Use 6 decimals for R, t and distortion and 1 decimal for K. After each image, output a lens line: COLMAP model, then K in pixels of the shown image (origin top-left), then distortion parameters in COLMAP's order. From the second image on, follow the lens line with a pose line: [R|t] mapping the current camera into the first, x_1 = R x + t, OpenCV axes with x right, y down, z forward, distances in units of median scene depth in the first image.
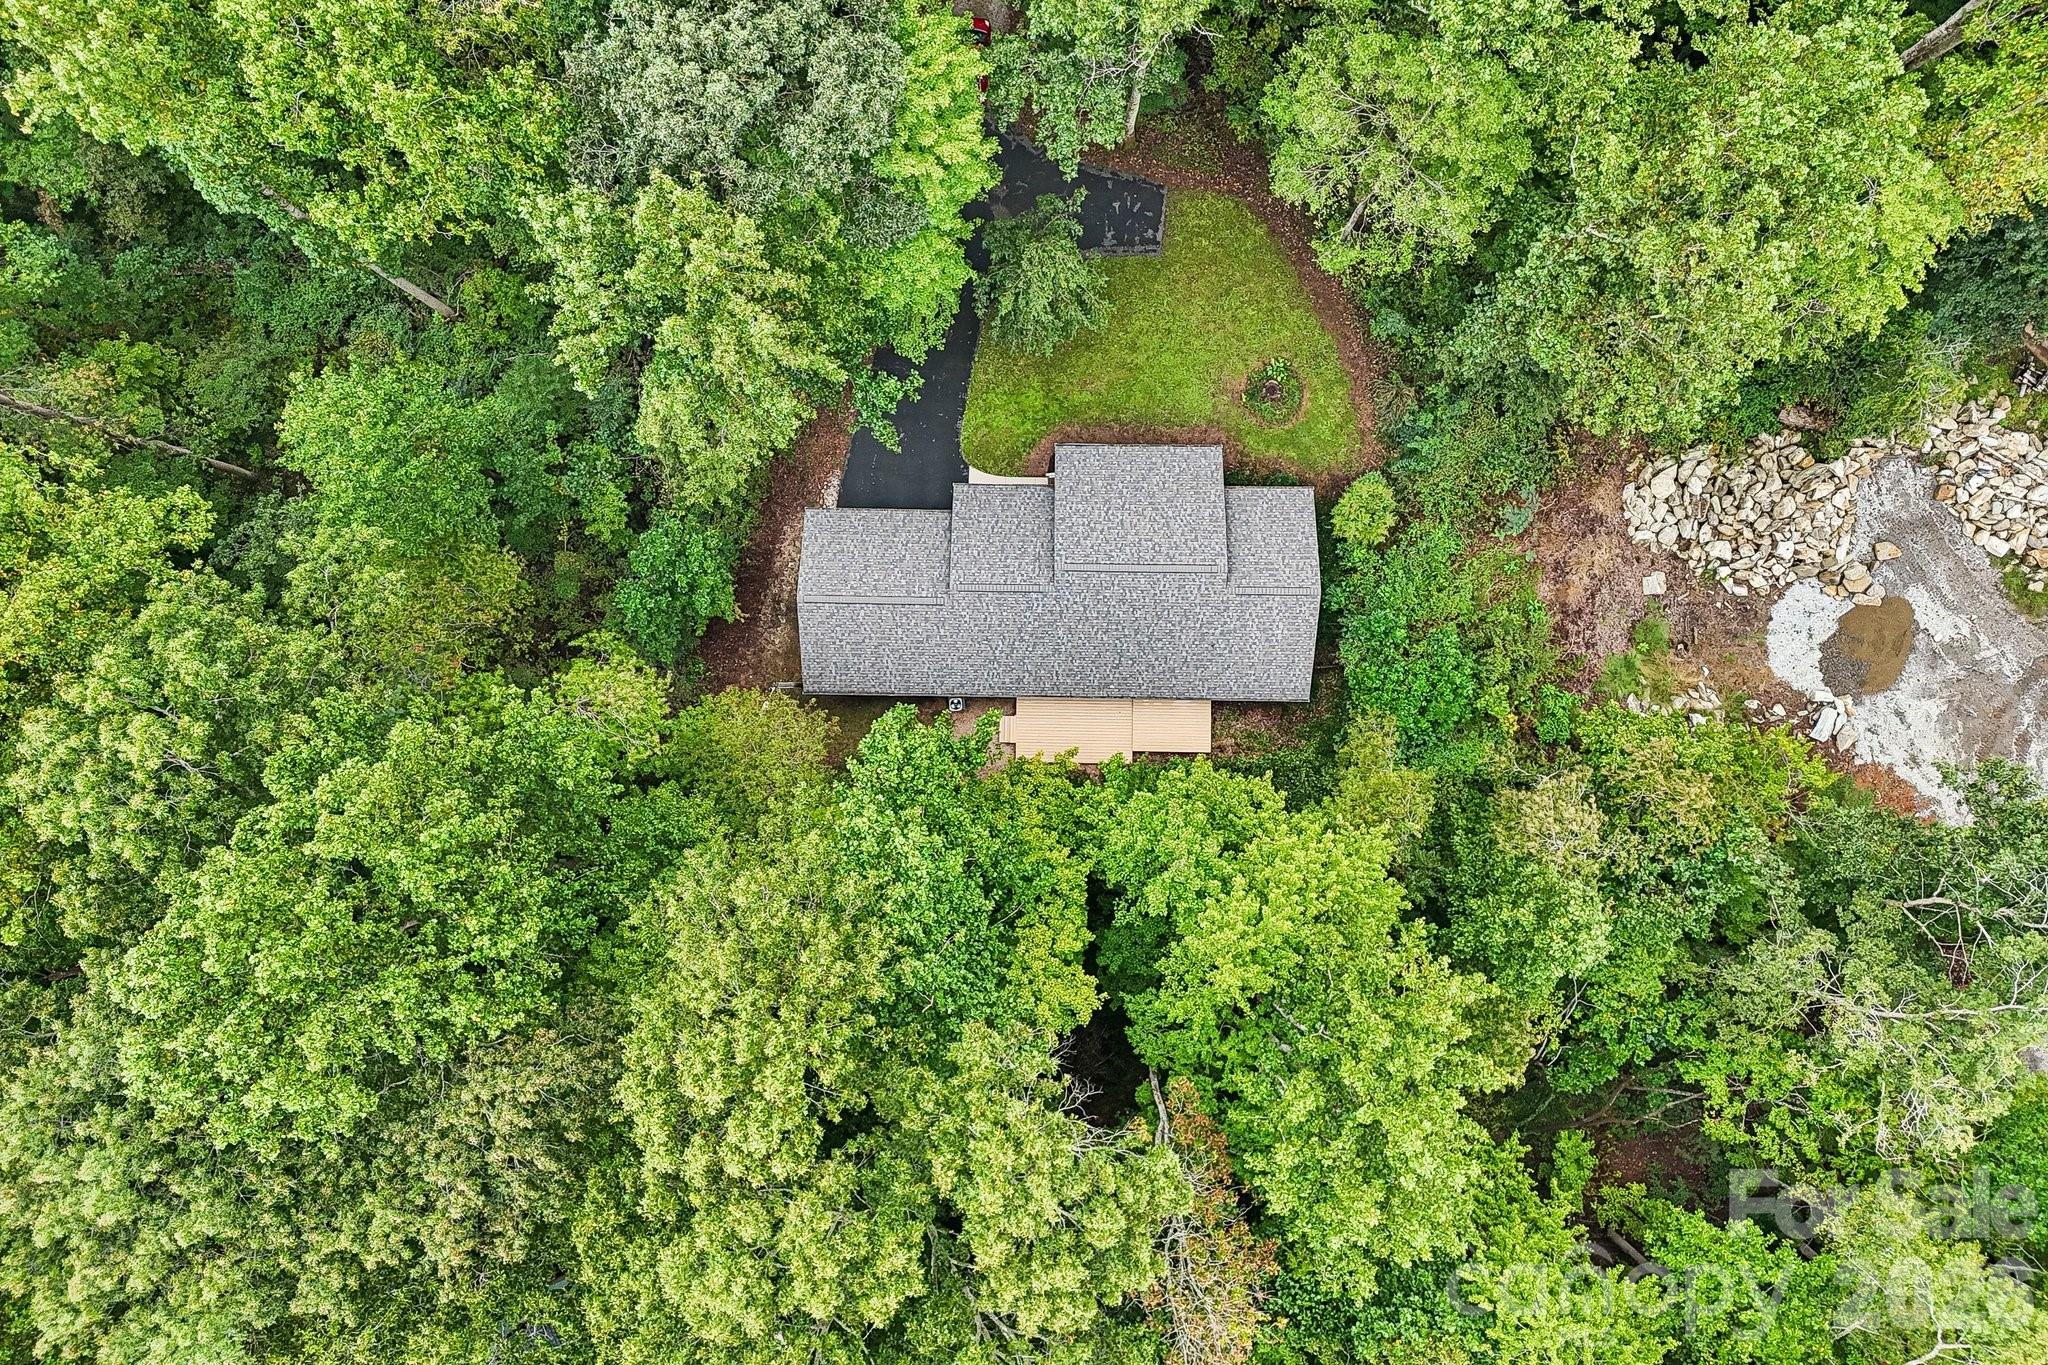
lens RADIAL K [[1509.9, 0, 1017.7], [0, 1509.9, 688.2], [0, 0, 1]] dist [0.042731, -0.033966]
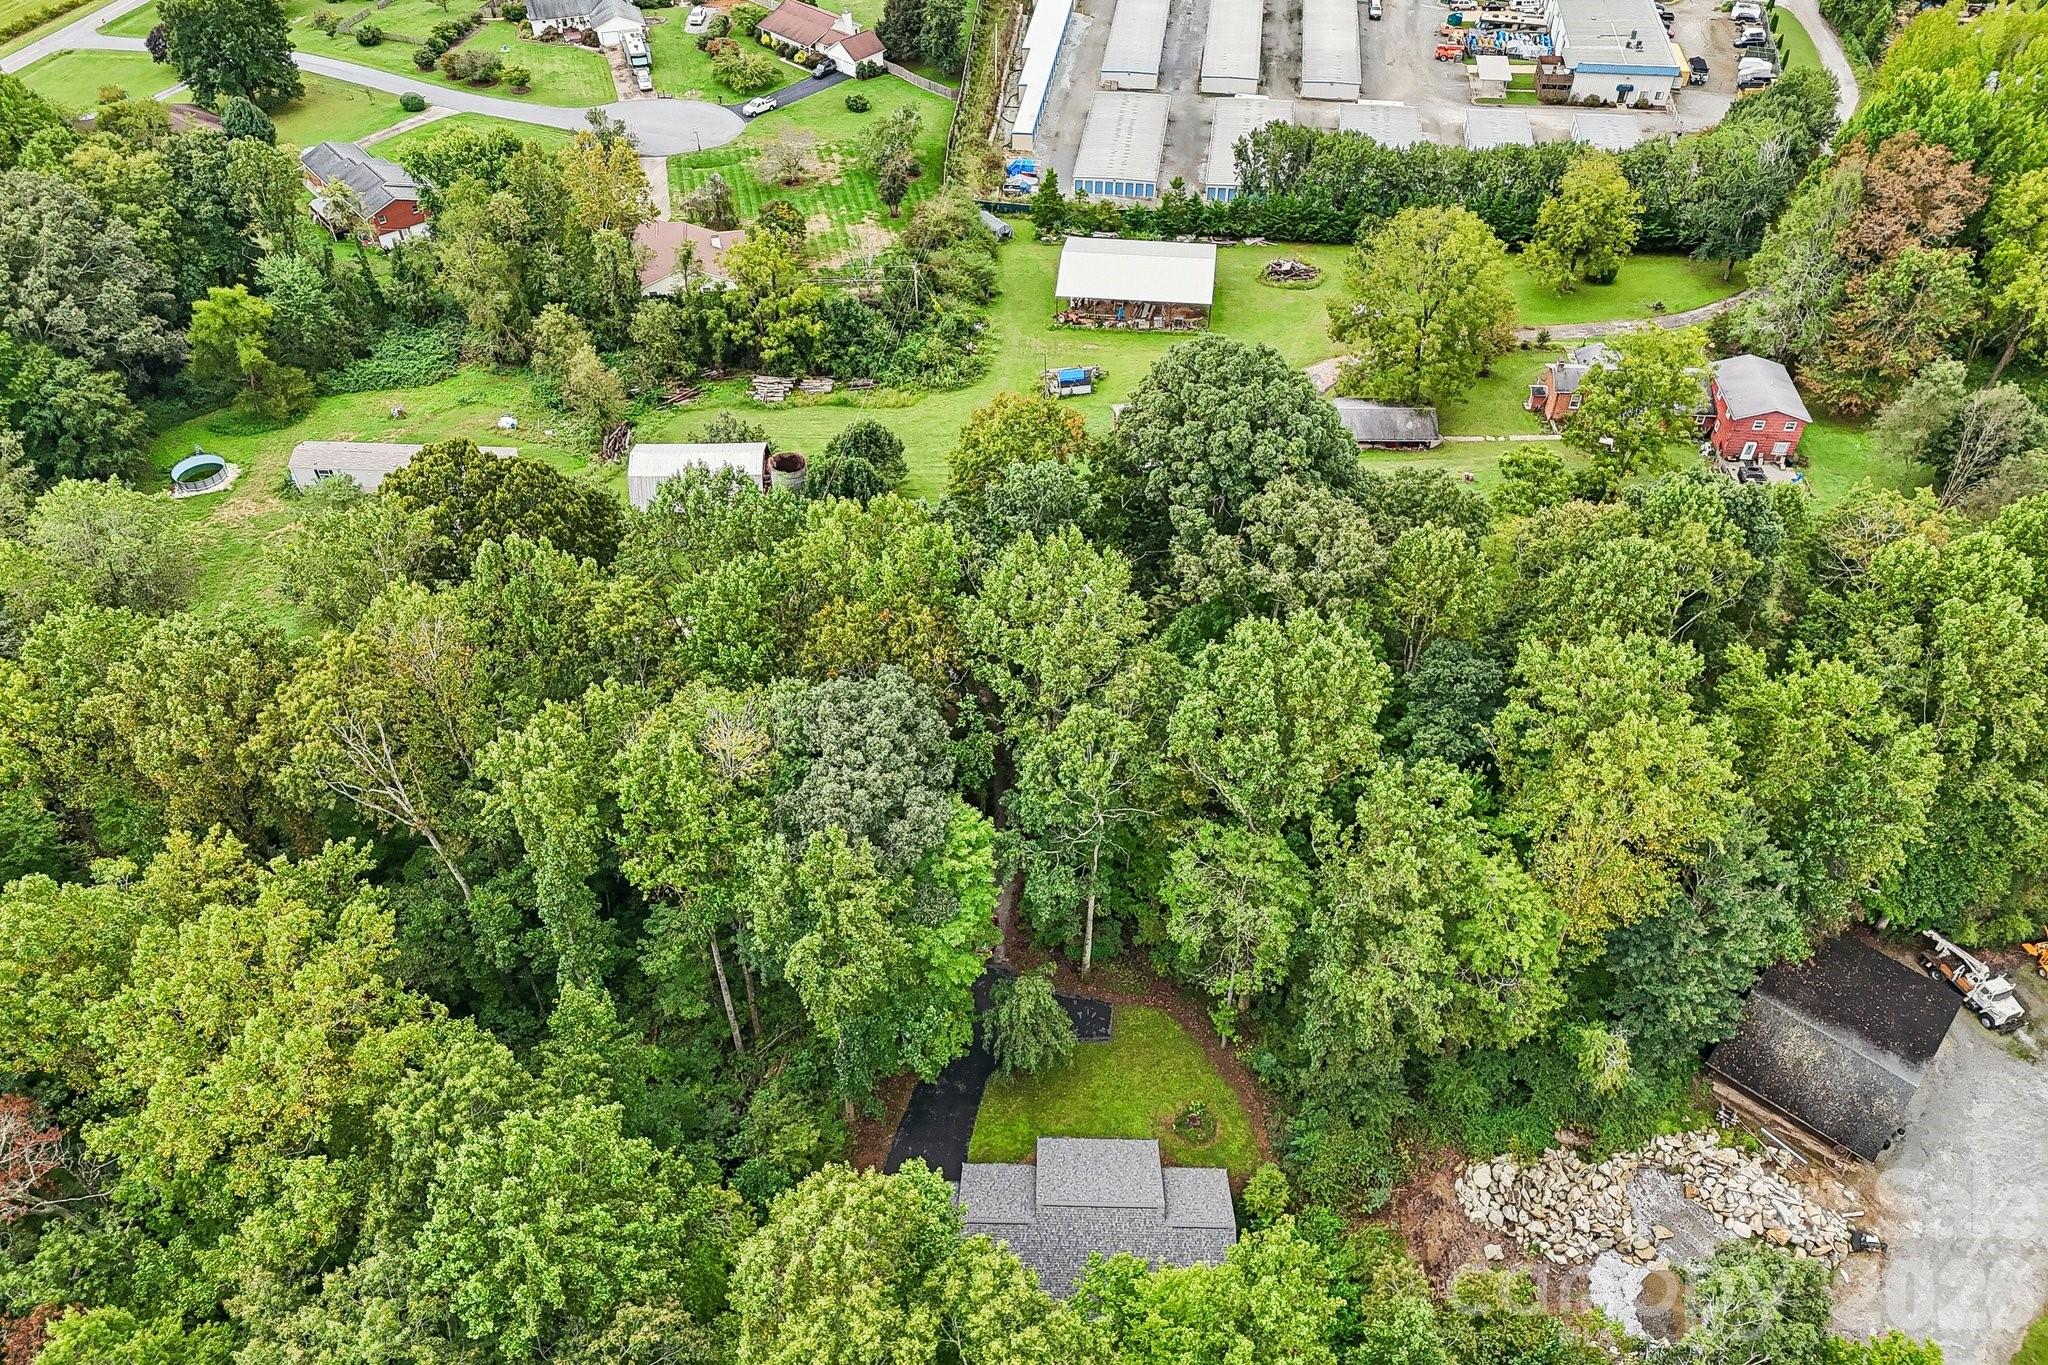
lens RADIAL K [[1509.9, 0, 1026.9], [0, 1509.9, 678.9], [0, 0, 1]] dist [0.042731, -0.033966]
pose [[0.999946, 0.009058, 0.005144, 0.003291], [-0.002591, 0.694576, -0.719415, 0.538091], [-0.010090, 0.719363, 0.694561, -0.269910]]
